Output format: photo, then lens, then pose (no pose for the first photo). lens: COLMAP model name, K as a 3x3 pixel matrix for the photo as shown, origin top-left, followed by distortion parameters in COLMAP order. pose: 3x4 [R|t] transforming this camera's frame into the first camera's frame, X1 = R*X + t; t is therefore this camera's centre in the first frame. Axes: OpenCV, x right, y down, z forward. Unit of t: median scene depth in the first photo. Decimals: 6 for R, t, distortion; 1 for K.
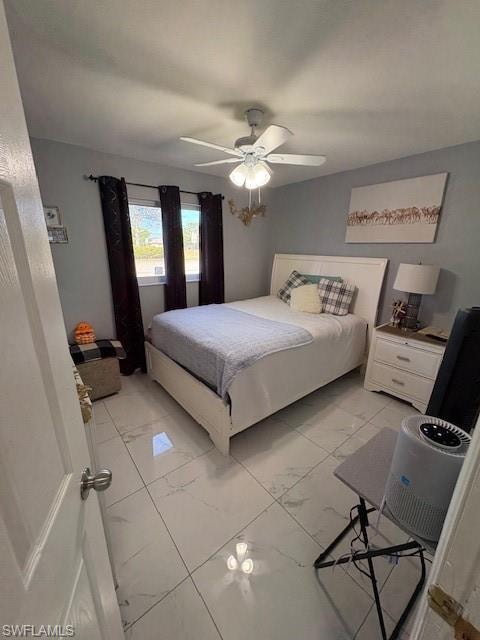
lens RADIAL K [[256.9, 0, 237.5], [0, 256.9, 319.0], [0, 0, 1]] dist [0.002045, 0.000212]
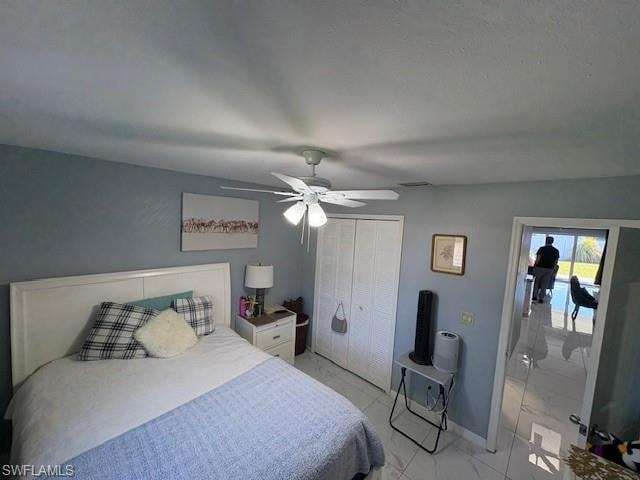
lens RADIAL K [[256.9, 0, 319.5], [0, 256.9, 242.4], [0, 0, 1]] dist [0.002045, 0.000212]
pose [[-0.136327, -0.105037, 0.985080, -0.534399], [0.218818, 0.966611, 0.133351, -0.381273], [-0.966196, 0.233732, -0.108791, 0.731720]]
